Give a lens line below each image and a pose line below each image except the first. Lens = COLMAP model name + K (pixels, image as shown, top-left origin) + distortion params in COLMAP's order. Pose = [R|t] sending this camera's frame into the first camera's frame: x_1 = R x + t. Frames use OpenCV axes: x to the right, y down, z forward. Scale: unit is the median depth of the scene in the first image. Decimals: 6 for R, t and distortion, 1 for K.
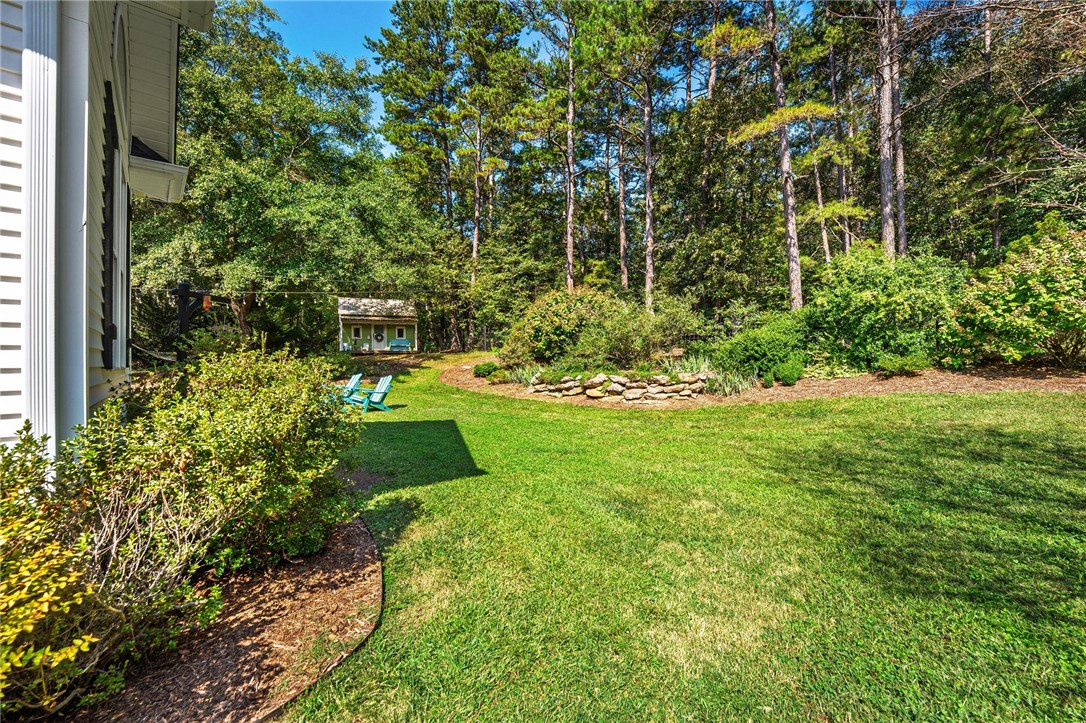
lens RADIAL K [[436.6, 0, 543.0], [0, 436.6, 361.5], [0, 0, 1]] dist [-0.023897, 0.000051]
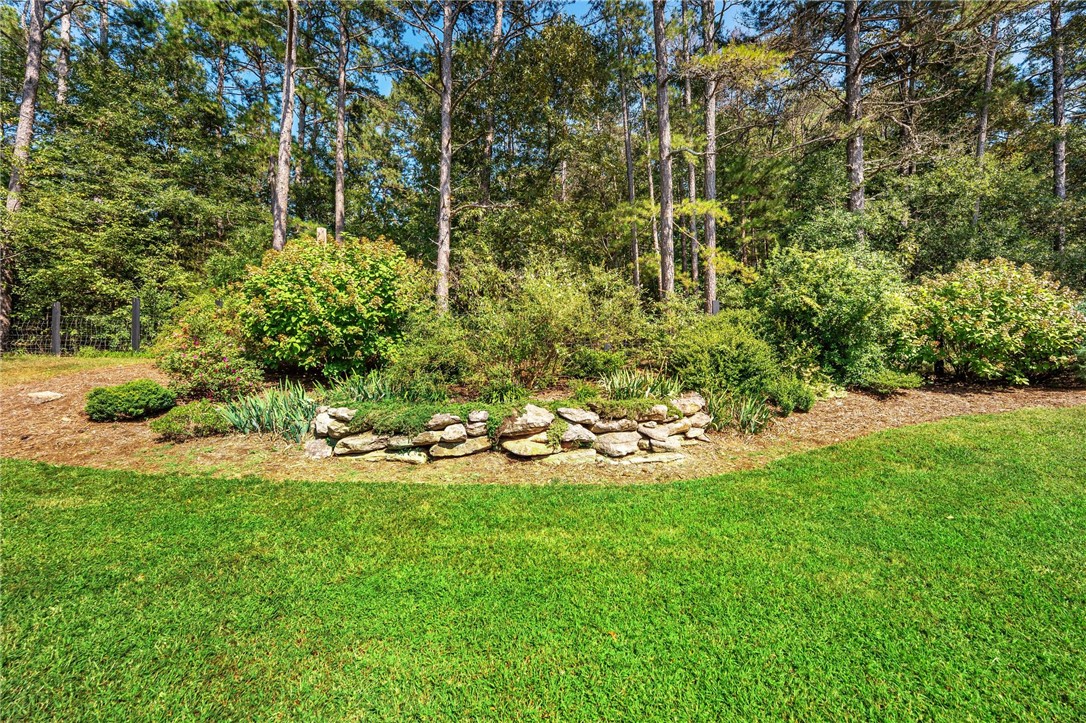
lens RADIAL K [[436.6, 0, 543.0], [0, 436.6, 361.5], [0, 0, 1]] dist [-0.023897, 0.000051]
pose [[0.694773, 0.017856, 0.719008, -0.159216], [0.001616, 0.999651, -0.026387, -0.006010], [-0.719228, 0.019494, 0.694501, 0.503761]]
